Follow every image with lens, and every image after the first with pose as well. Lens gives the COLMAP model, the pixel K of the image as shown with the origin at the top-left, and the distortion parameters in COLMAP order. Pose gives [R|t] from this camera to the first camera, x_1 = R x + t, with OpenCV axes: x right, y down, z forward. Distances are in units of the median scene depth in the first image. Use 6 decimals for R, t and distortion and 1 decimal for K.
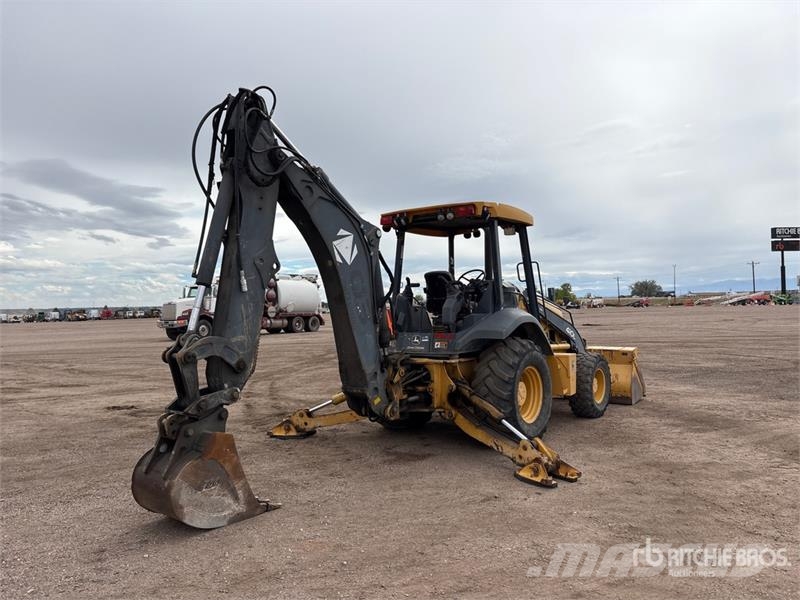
lens RADIAL K [[606.9, 0, 400.0], [0, 606.9, 300.0], [0, 0, 1]] dist [0.079902, -0.117653]
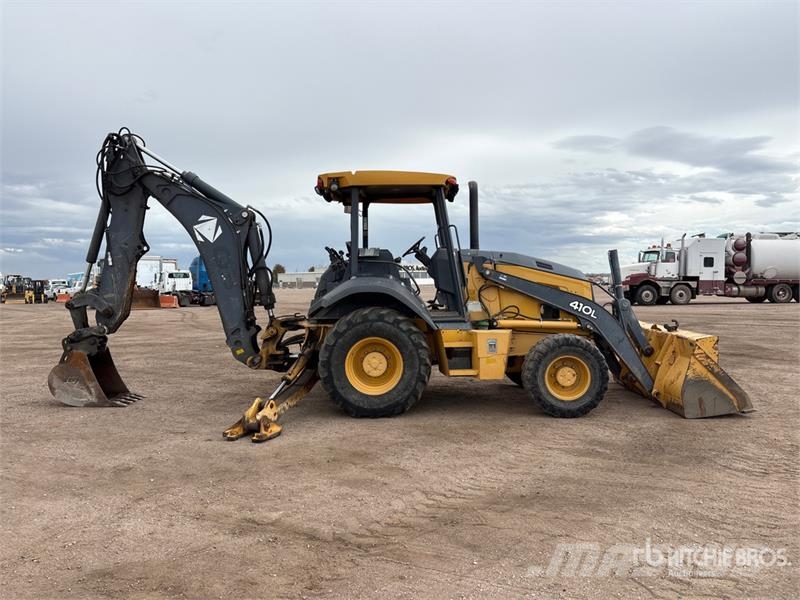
lens RADIAL K [[616.3, 0, 400.0], [0, 616.3, 300.0], [0, 0, 1]] dist [0.075385, -0.139817]
pose [[0.600683, 0.038536, -0.798558, 1.029763], [0.008377, 0.998479, 0.054484, -0.004184], [0.799444, -0.039417, 0.599447, 0.451988]]
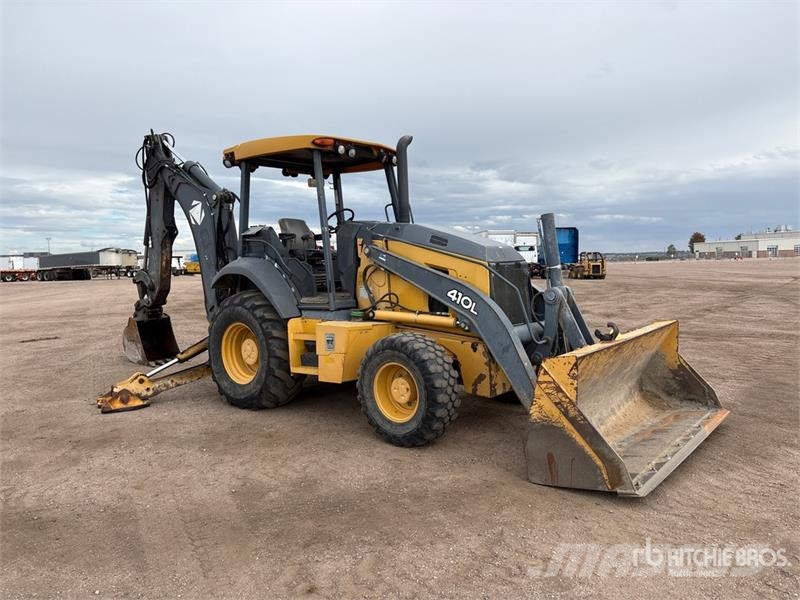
lens RADIAL K [[606.9, 0, 400.0], [0, 606.9, 300.0], [0, 0, 1]] dist [0.079902, -0.117653]
pose [[-0.034839, 0.089782, -0.995352, 1.117520], [0.030894, 0.995577, 0.088721, 0.002004], [0.998915, -0.027659, -0.037458, 1.287637]]
